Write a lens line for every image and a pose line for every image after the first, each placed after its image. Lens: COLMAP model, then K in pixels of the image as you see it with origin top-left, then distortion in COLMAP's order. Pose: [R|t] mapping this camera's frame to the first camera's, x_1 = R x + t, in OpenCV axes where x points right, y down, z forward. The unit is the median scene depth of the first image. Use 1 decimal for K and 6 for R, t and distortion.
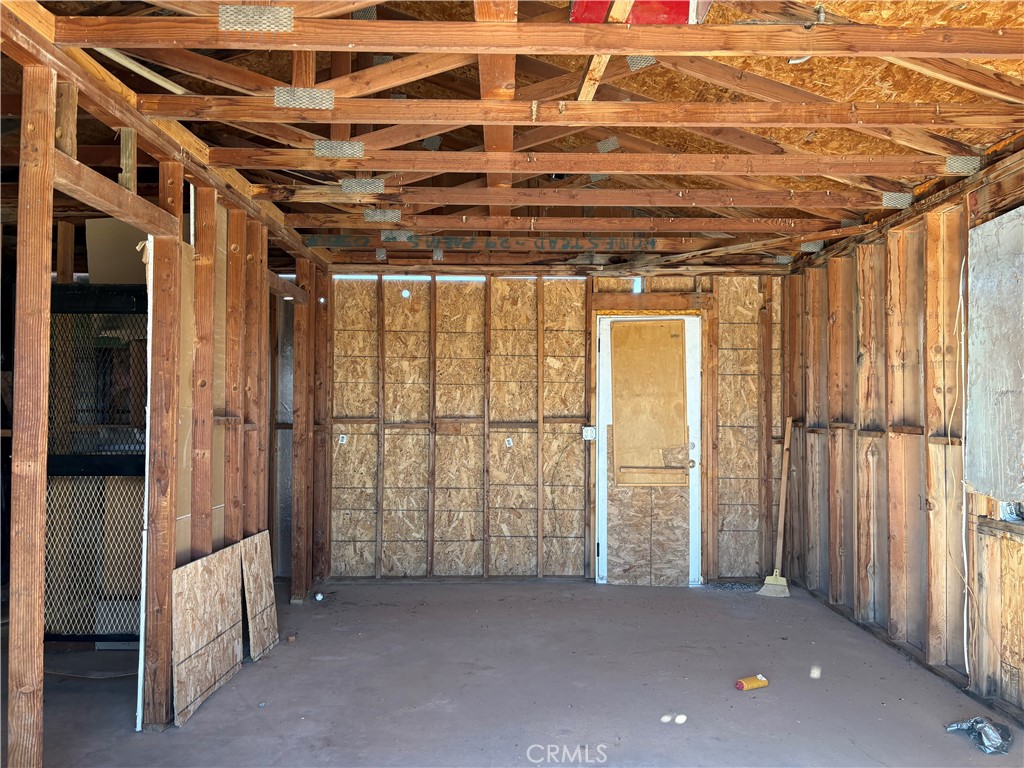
lens RADIAL K [[775.7, 0, 517.9], [0, 775.7, 389.9], [0, 0, 1]] dist [0.049721, -0.058469]
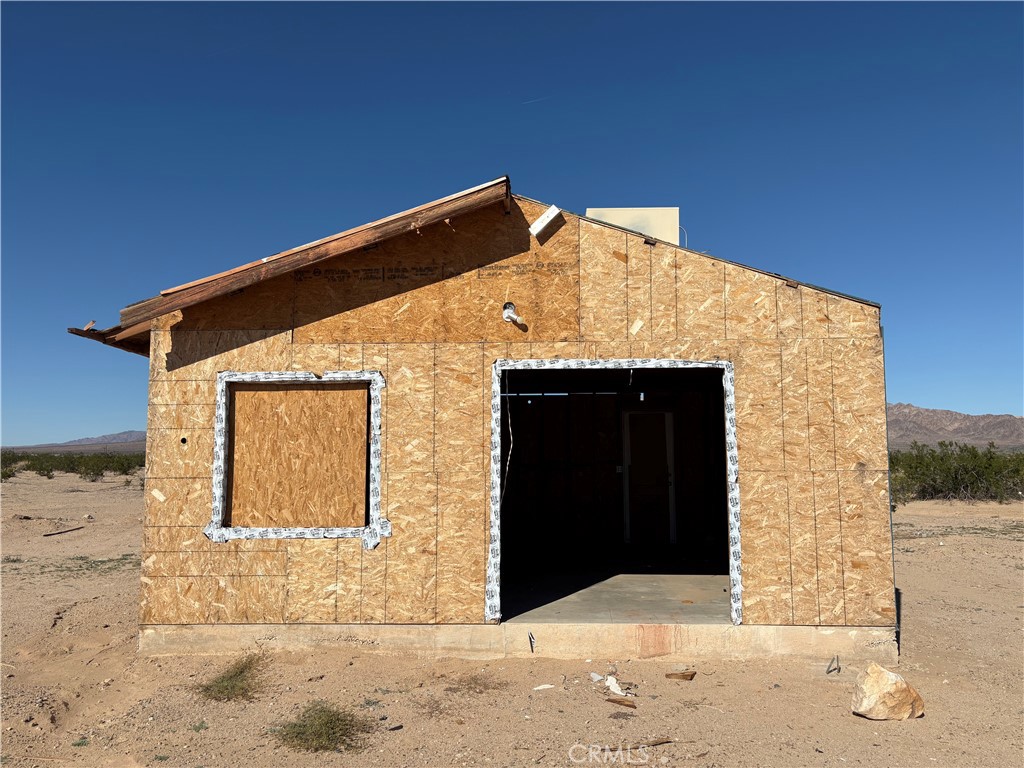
lens RADIAL K [[775.7, 0, 510.1], [0, 775.7, 381.6], [0, 0, 1]] dist [0.049721, -0.058469]
pose [[0.998362, -0.015254, -0.055136, -0.125719], [0.014407, 0.999773, -0.015721, -0.227673], [0.055363, 0.014901, 0.998355, -1.661596]]
